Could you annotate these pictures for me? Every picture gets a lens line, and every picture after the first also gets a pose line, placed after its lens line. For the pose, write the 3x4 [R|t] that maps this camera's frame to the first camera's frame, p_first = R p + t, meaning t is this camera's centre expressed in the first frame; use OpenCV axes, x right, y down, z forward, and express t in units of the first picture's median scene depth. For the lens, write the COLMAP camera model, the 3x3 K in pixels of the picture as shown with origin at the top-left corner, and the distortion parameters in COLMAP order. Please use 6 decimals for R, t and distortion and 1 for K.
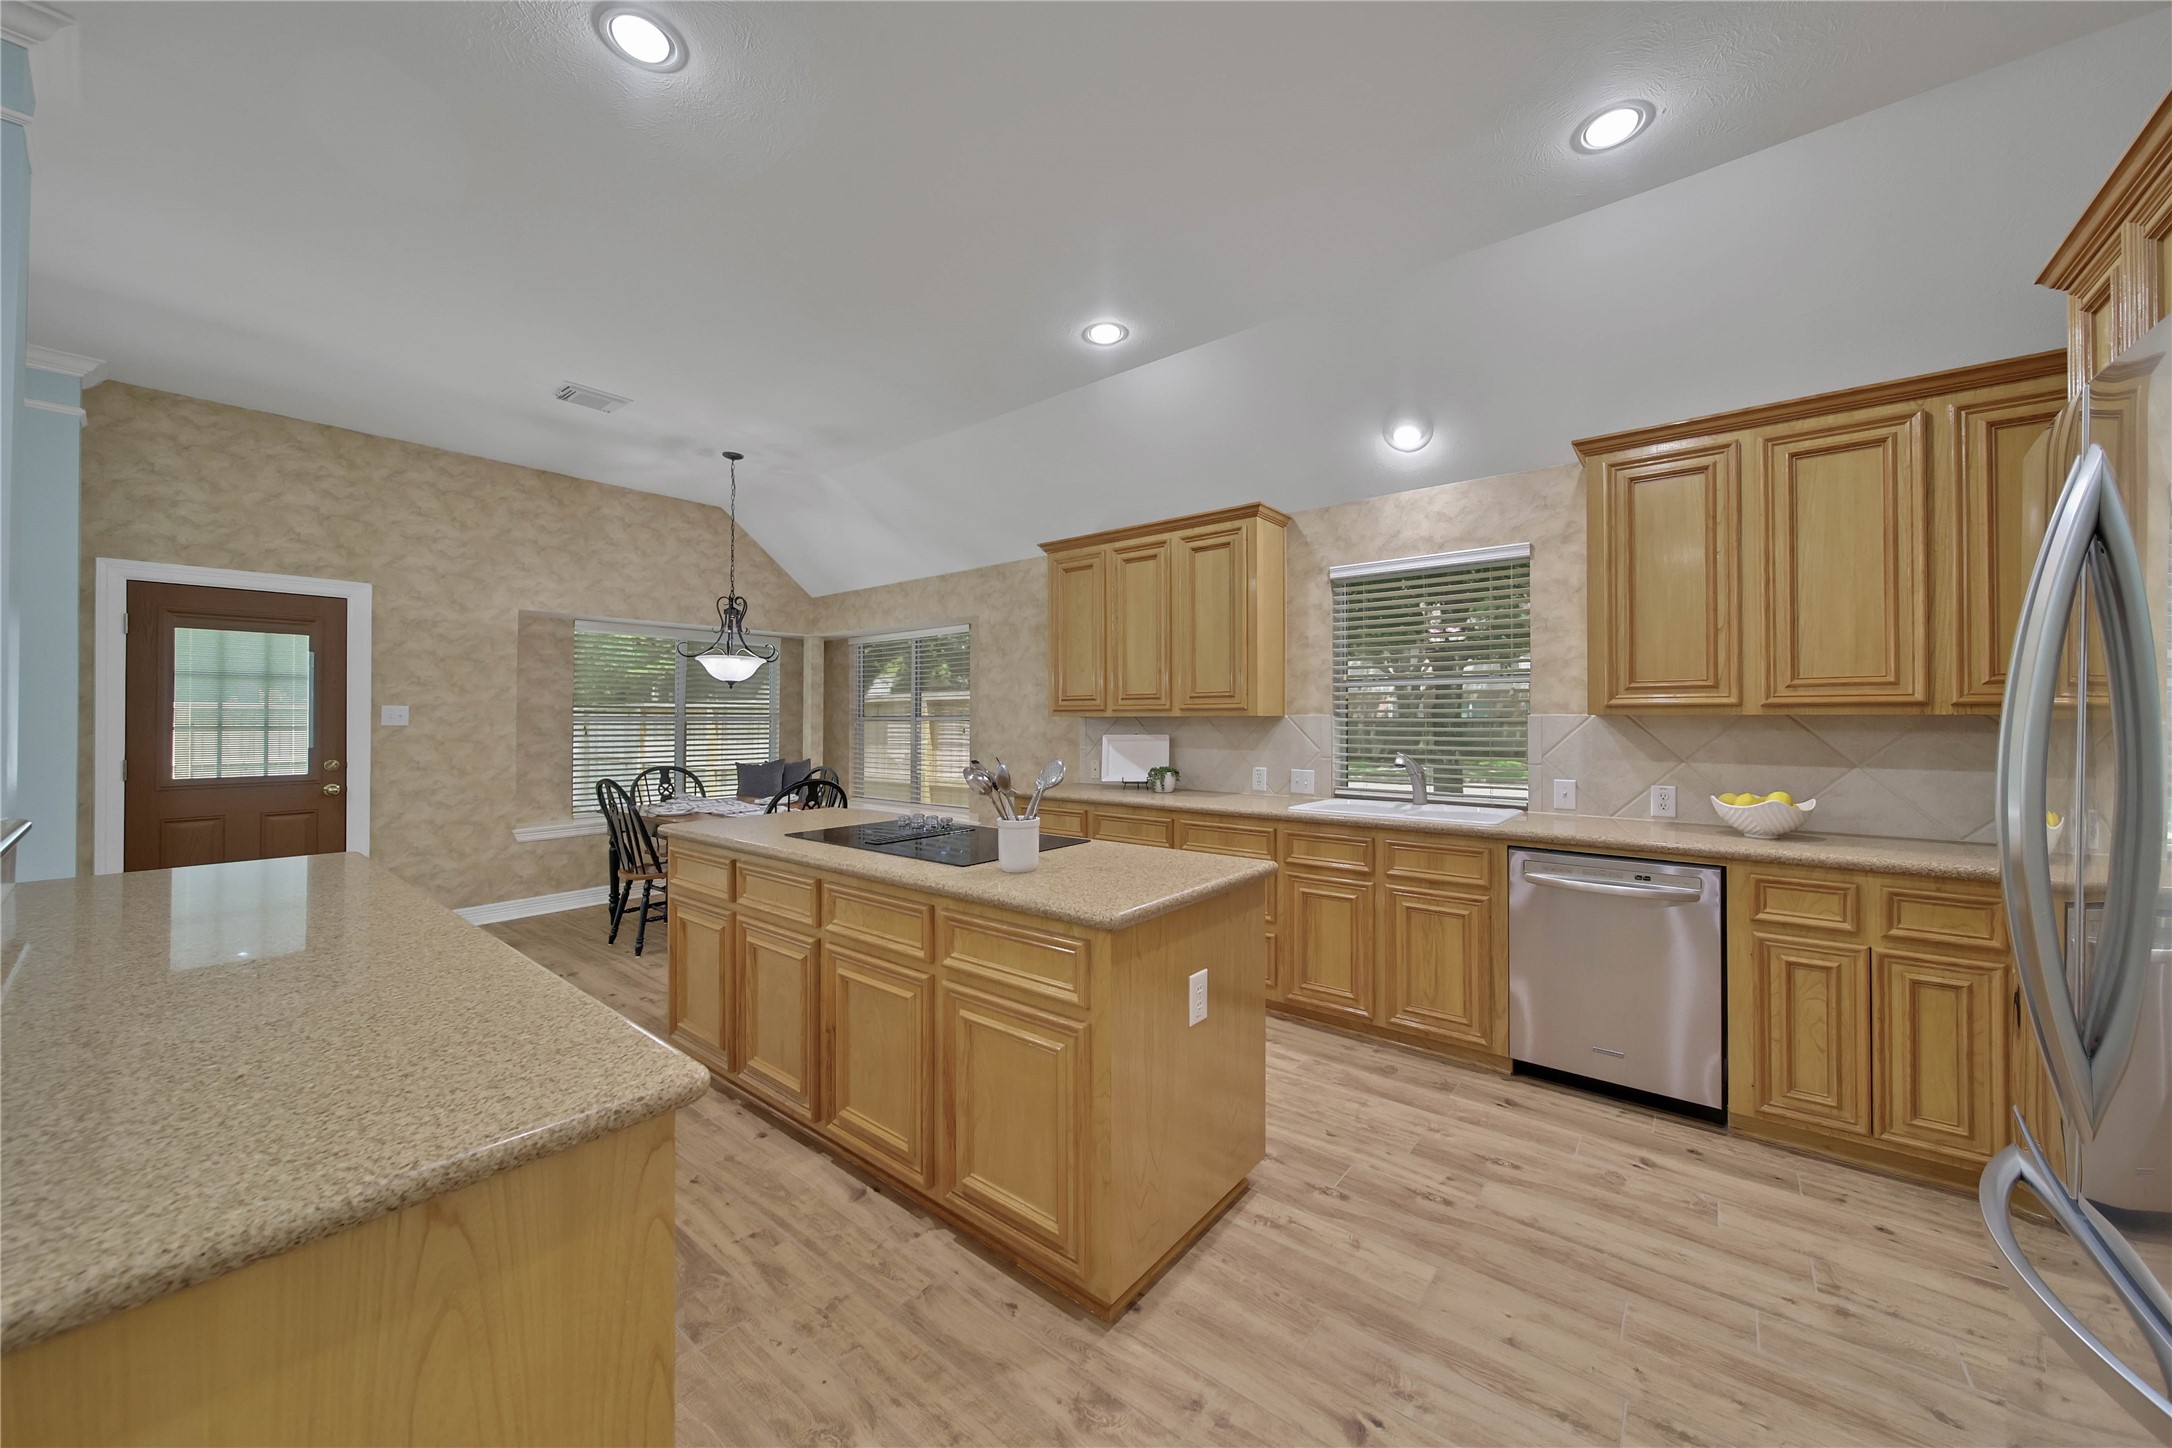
lens RADIAL K [[769.1, 0, 1146.6], [0, 769.1, 713.0], [0, 0, 1]] dist [-0.006716, 0.000508]
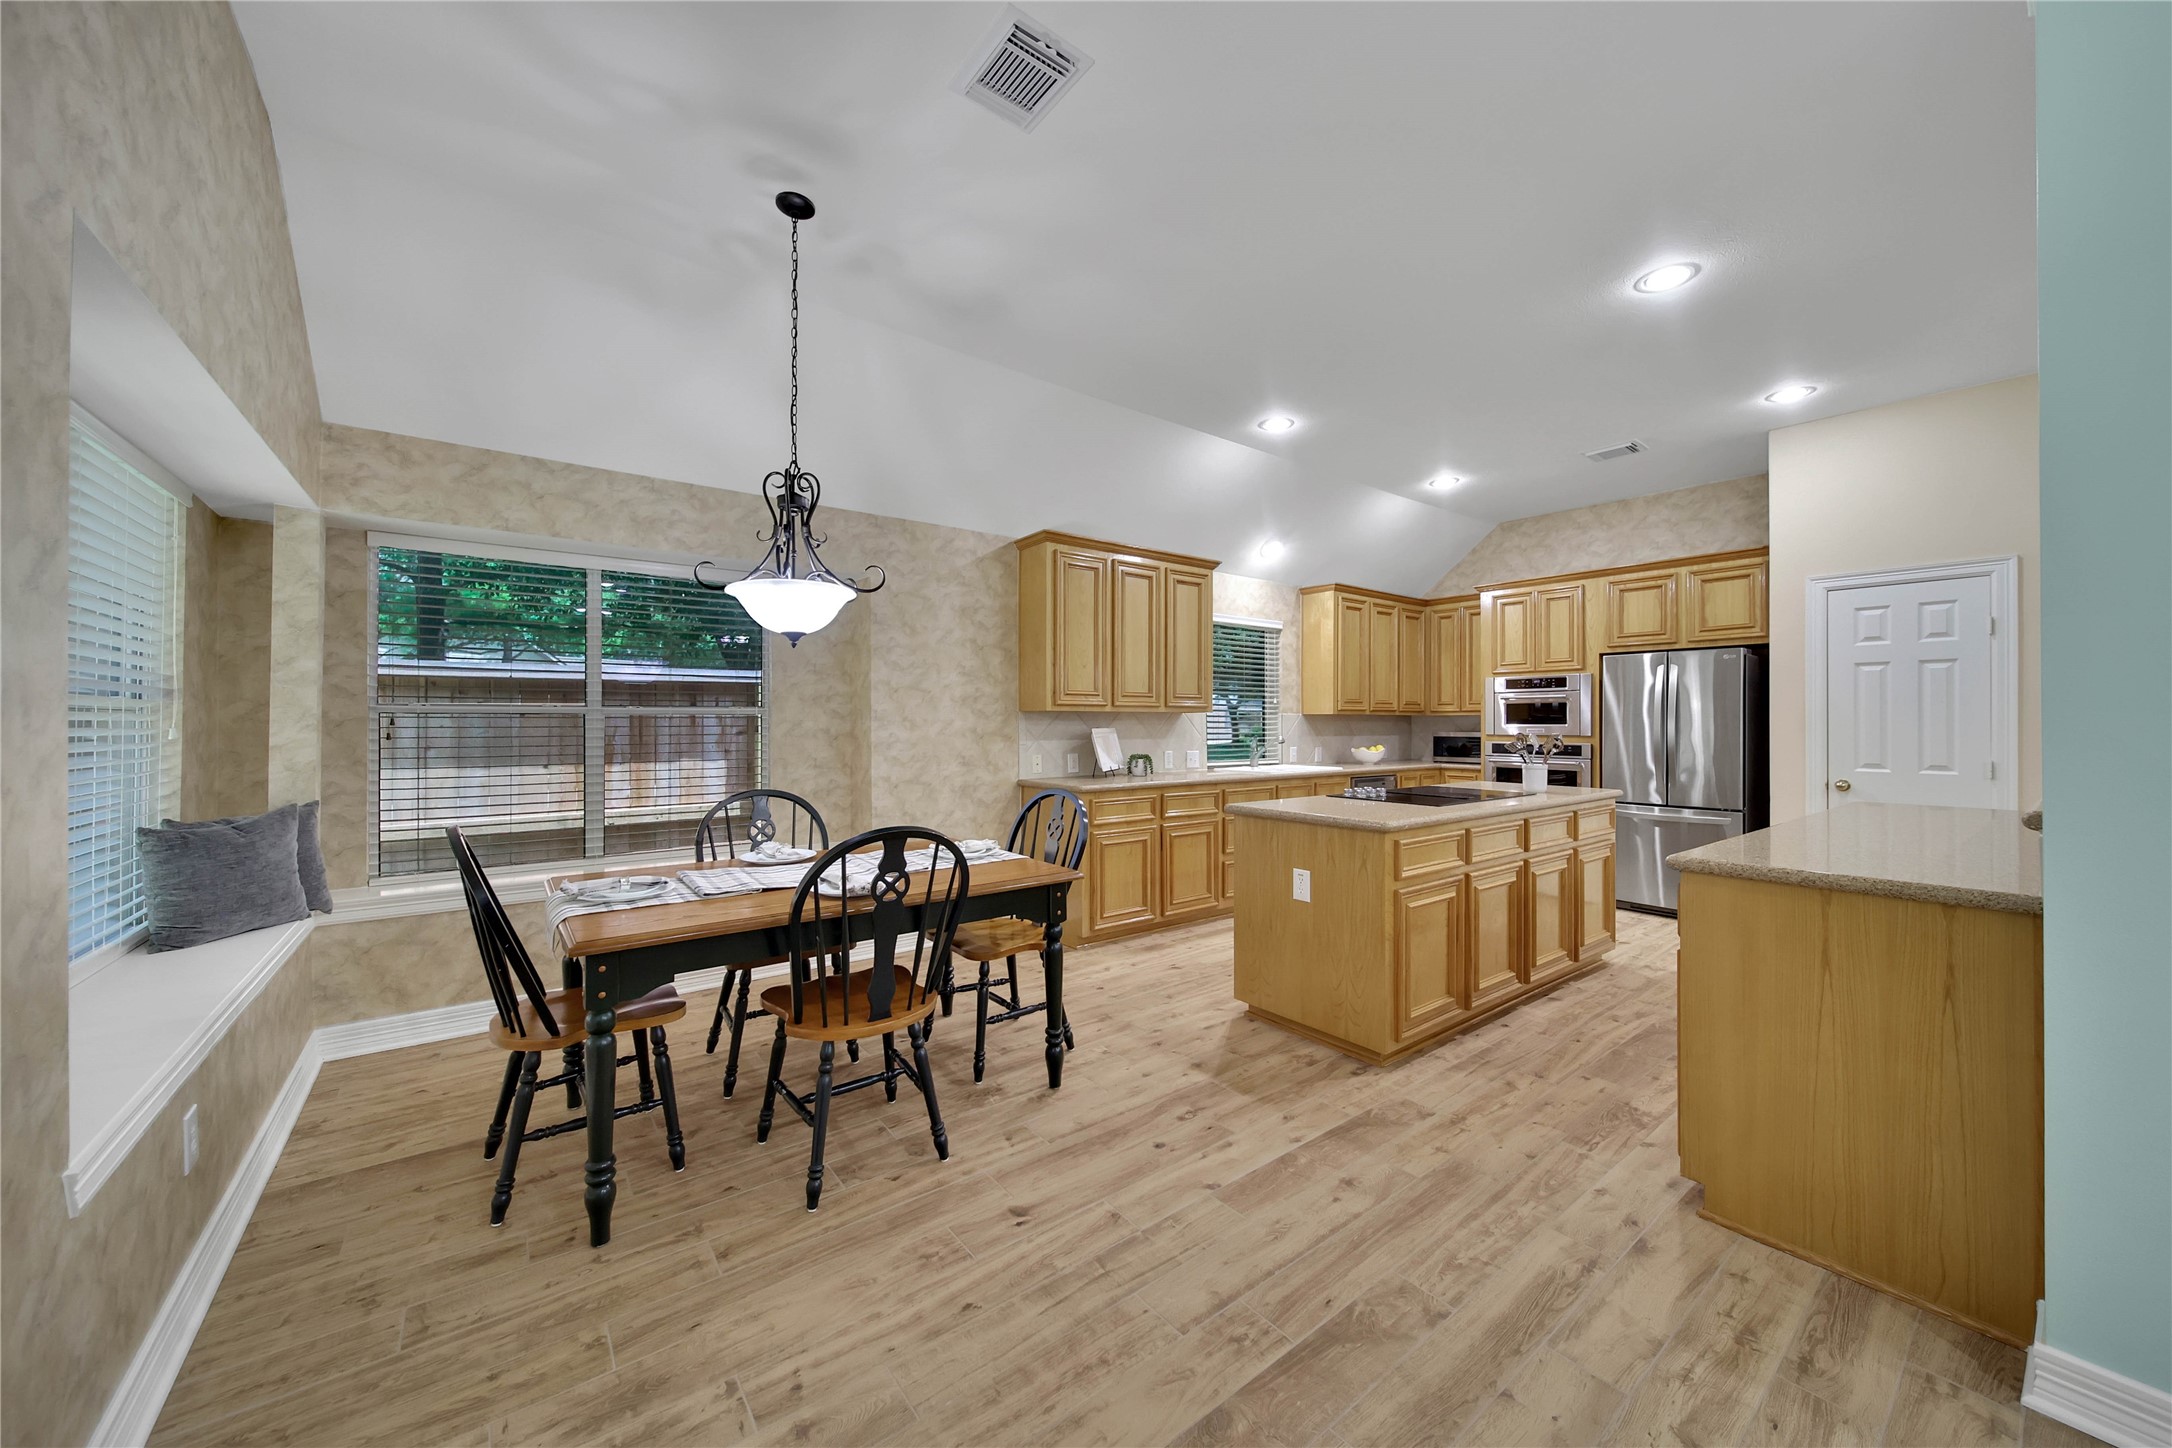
lens RADIAL K [[769.1, 0, 1038.2], [0, 769.1, 725.4], [0, 0, 1]] dist [-0.006716, 0.000508]
pose [[0.310778, -0.002522, 0.950479, -1.042616], [-0.008178, 0.999952, 0.005327, 0.017989], [-0.950447, -0.009428, 0.310743, 0.707024]]
